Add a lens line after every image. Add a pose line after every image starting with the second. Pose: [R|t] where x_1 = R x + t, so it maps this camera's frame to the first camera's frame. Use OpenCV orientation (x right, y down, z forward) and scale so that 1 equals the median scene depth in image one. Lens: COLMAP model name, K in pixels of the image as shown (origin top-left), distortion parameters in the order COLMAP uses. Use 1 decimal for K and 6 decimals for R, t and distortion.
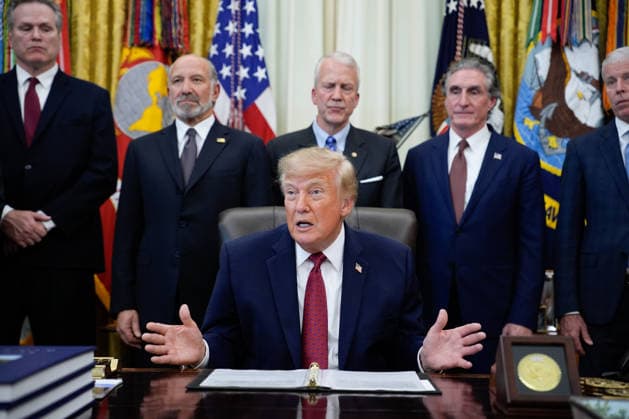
lens RADIAL K [[1082.7, 0, 314.6], [0, 1082.7, 212.7], [0, 0, 1]] dist [0.262731, 0.000000]
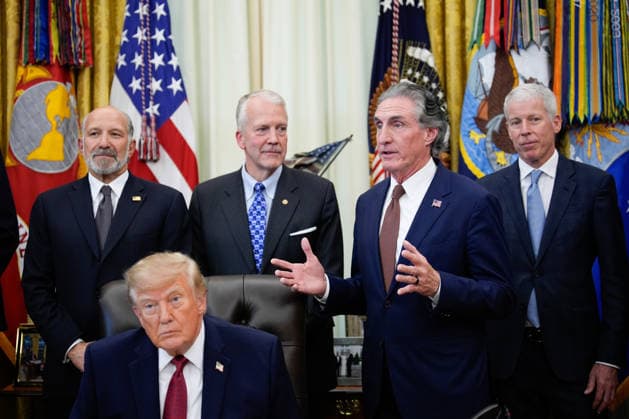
lens RADIAL K [[1485.3, 0, 317.7], [0, 1485.3, 212.4], [0, 0, 1]] dist [0.163736, 0.000000]
pose [[0.998625, -0.034096, -0.039828, 0.113095], [0.036455, 0.997528, 0.060075, -0.096386], [0.037681, -0.061444, 0.997399, -0.209152]]
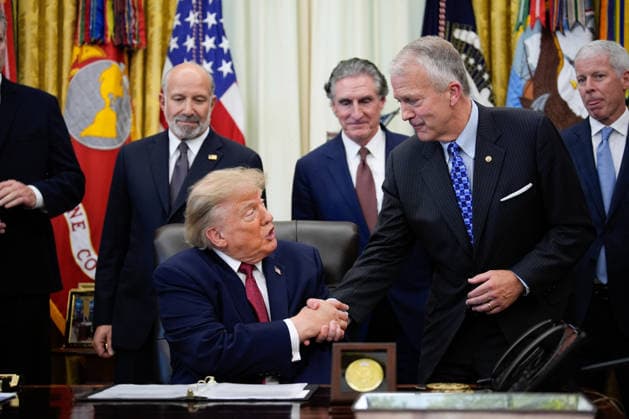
lens RADIAL K [[1485.3, 0, 313.1], [0, 1485.3, 204.6], [0, 0, 1]] dist [0.163736, 0.000000]
pose [[0.997490, -0.024916, -0.066281, 0.104256], [0.025128, 0.999681, 0.002381, -0.016334], [0.066201, -0.004041, 0.997798, -0.230424]]
